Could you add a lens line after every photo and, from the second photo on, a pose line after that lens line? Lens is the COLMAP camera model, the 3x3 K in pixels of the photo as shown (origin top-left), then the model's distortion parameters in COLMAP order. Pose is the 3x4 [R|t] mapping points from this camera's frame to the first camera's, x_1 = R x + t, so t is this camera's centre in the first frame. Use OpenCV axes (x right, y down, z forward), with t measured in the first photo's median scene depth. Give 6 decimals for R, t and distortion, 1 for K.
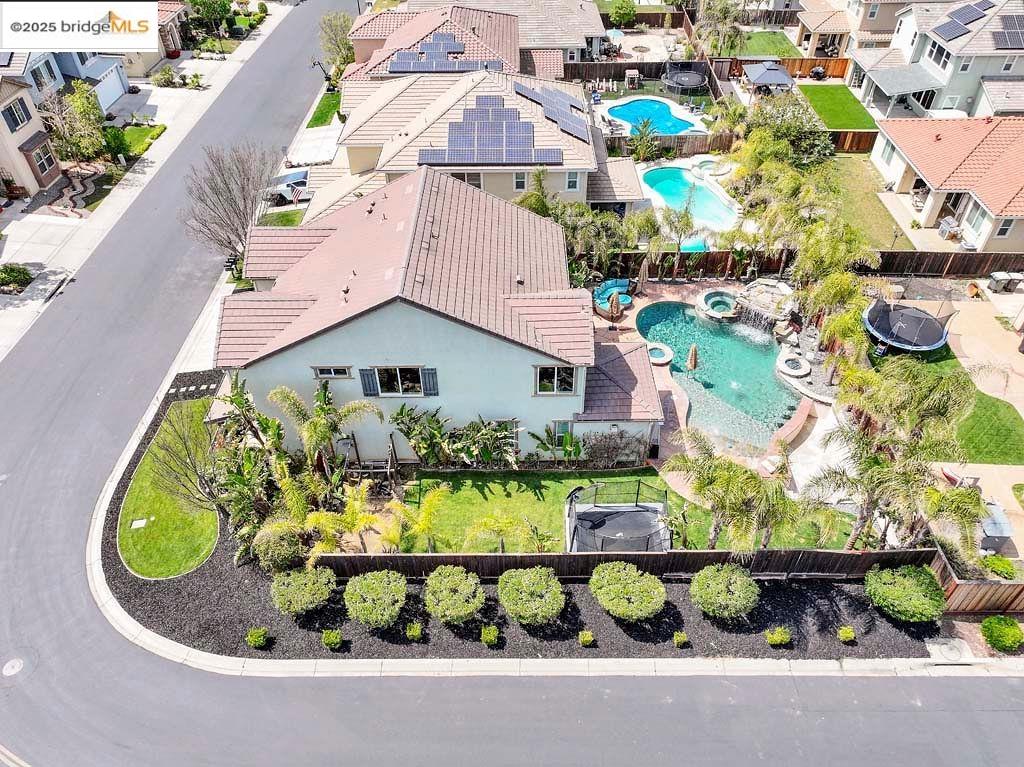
lens RADIAL K [[717.2, 0, 516.9], [0, 717.2, 382.0], [0, 0, 1]] dist [-0.008809, 0.030351]
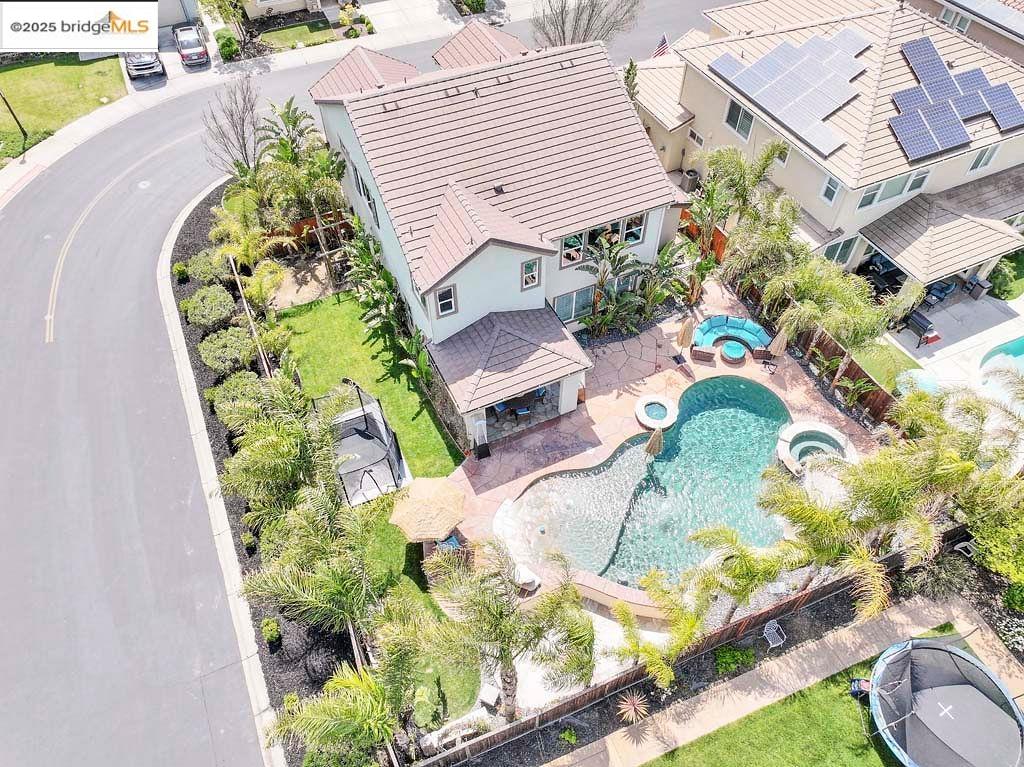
lens RADIAL K [[714.1, 0, 515.5], [0, 714.1, 383.9], [0, 0, 1]] dist [0.006318, -0.000176]
pose [[0.427623, 0.707763, -0.562326, 0.634547], [-0.608906, 0.685300, 0.399497, -0.321011], [0.668111, 0.171569, 0.724011, 0.411575]]
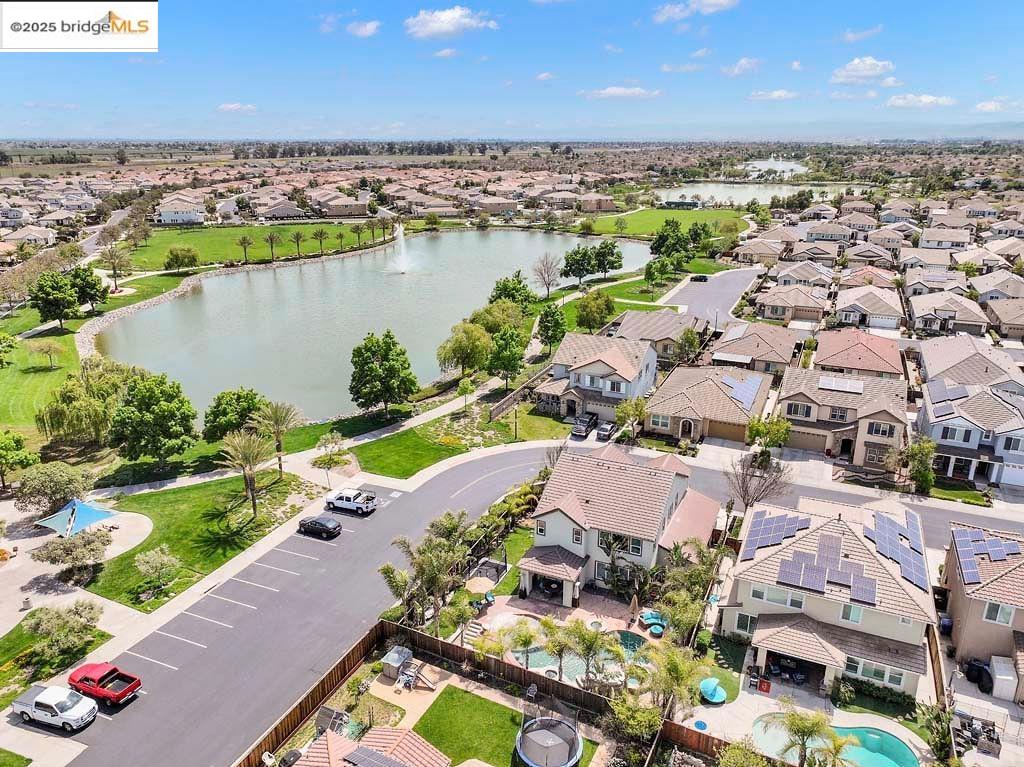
lens RADIAL K [[714.1, 0, 515.5], [0, 714.1, 383.9], [0, 0, 1]] dist [0.006318, -0.000176]
pose [[-0.418223, 0.306304, -0.855142, 1.681412], [-0.603387, 0.610029, 0.513604, -1.230475], [0.678980, 0.730782, -0.070309, 0.723791]]
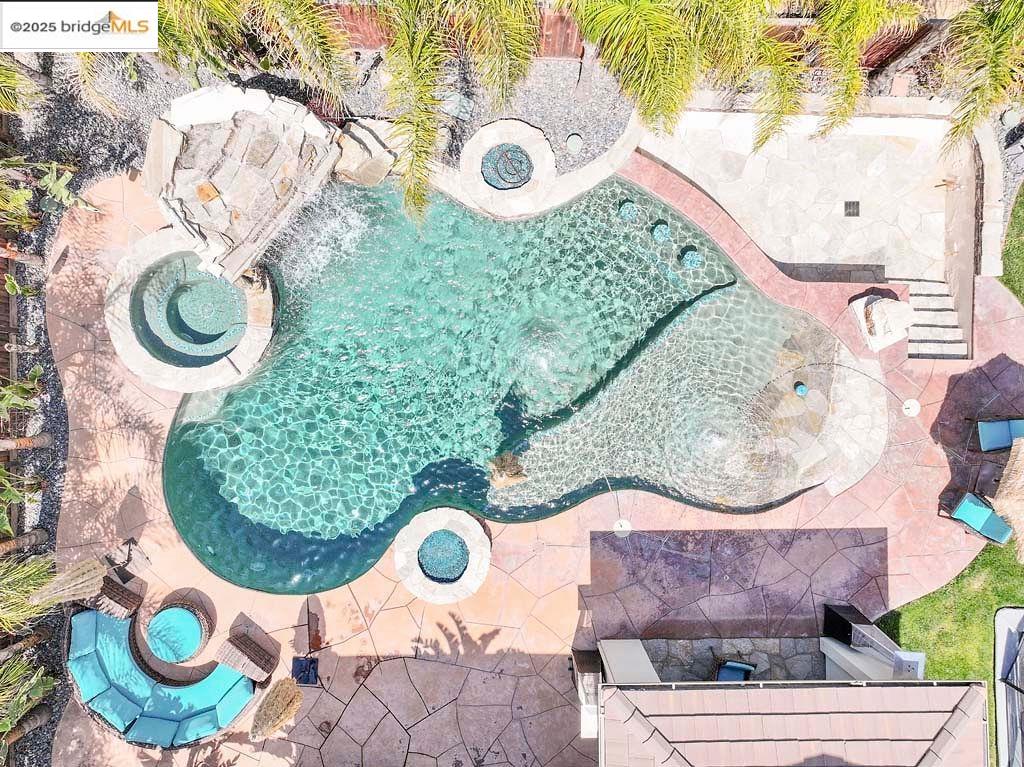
lens RADIAL K [[714.1, 0, 515.5], [0, 714.1, 383.9], [0, 0, 1]] dist [0.006318, -0.000176]
pose [[-0.012812, -0.999300, 0.035160, 0.311082], [0.667346, 0.017640, 0.744539, -0.316189], [-0.744637, 0.033003, 0.666653, 0.887172]]
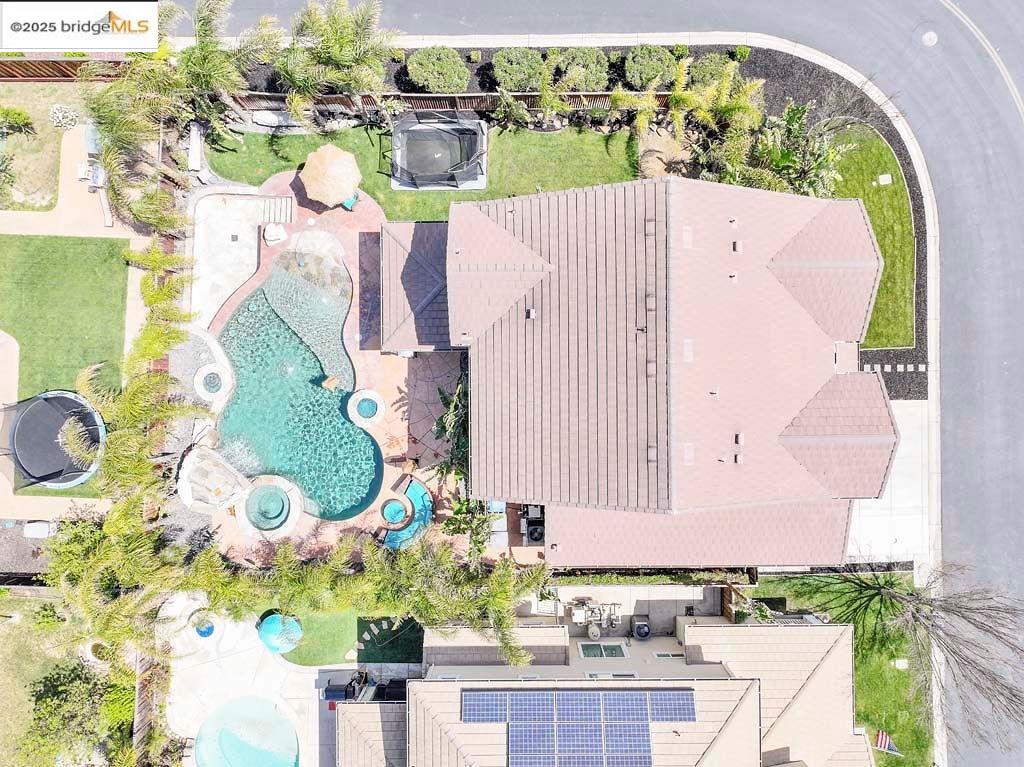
lens RADIAL K [[714.1, 0, 515.5], [0, 714.1, 383.9], [0, 0, 1]] dist [0.006318, -0.000176]
pose [[-0.999735, 0.008420, 0.021426, -0.000841], [0.010439, -0.663717, 0.747911, -0.773078], [0.020518, 0.747936, 0.663453, 0.495661]]
